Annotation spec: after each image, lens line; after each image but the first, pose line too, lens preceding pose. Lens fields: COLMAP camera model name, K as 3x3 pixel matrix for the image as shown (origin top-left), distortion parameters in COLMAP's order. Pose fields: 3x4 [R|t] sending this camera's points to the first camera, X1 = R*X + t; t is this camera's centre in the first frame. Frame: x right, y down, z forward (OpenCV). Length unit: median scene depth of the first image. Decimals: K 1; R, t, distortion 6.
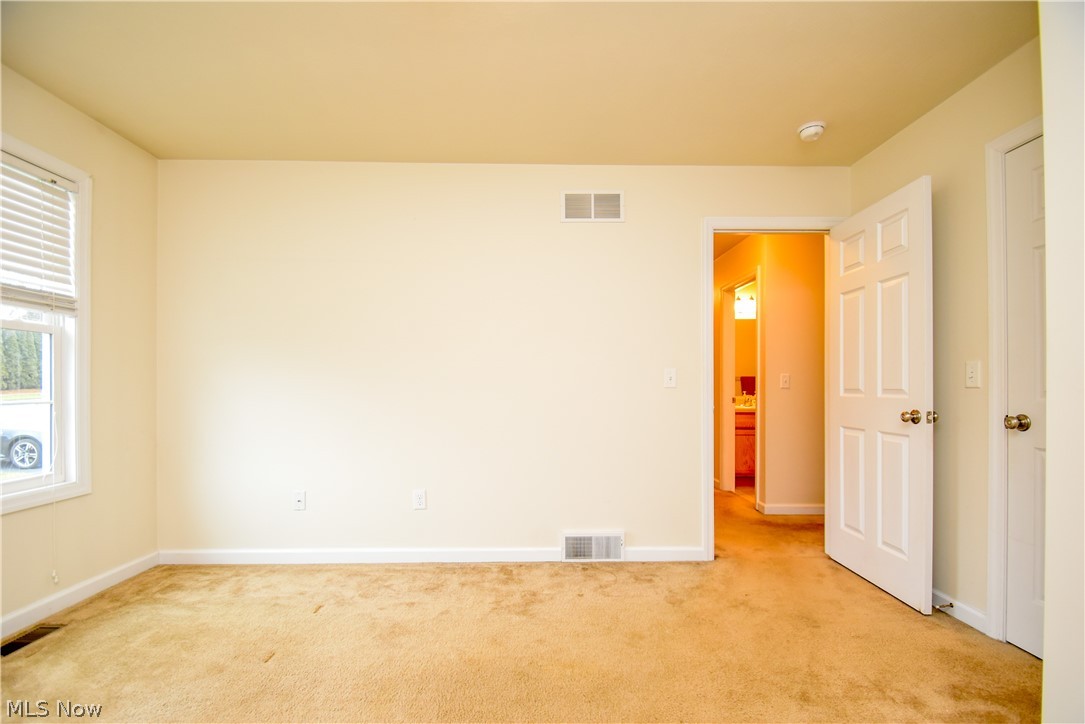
lens RADIAL K [[485.5, 0, 539.5], [0, 485.5, 385.2], [0, 0, 1]] dist [0.009939, -0.014631]
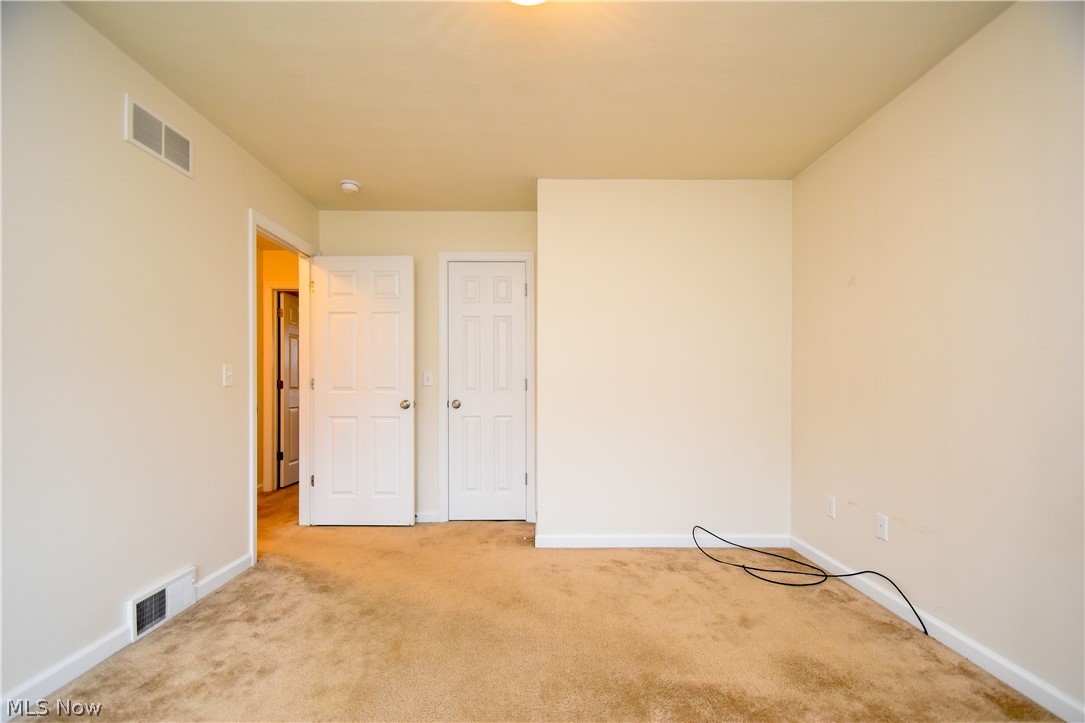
lens RADIAL K [[485.5, 0, 539.5], [0, 485.5, 384.7], [0, 0, 1]] dist [0.009939, -0.014631]
pose [[0.004766, 0.002826, 0.999985, -0.625804], [-0.004999, 0.999984, -0.002803, 0.001987], [-0.999976, -0.004985, 0.004780, 0.427247]]
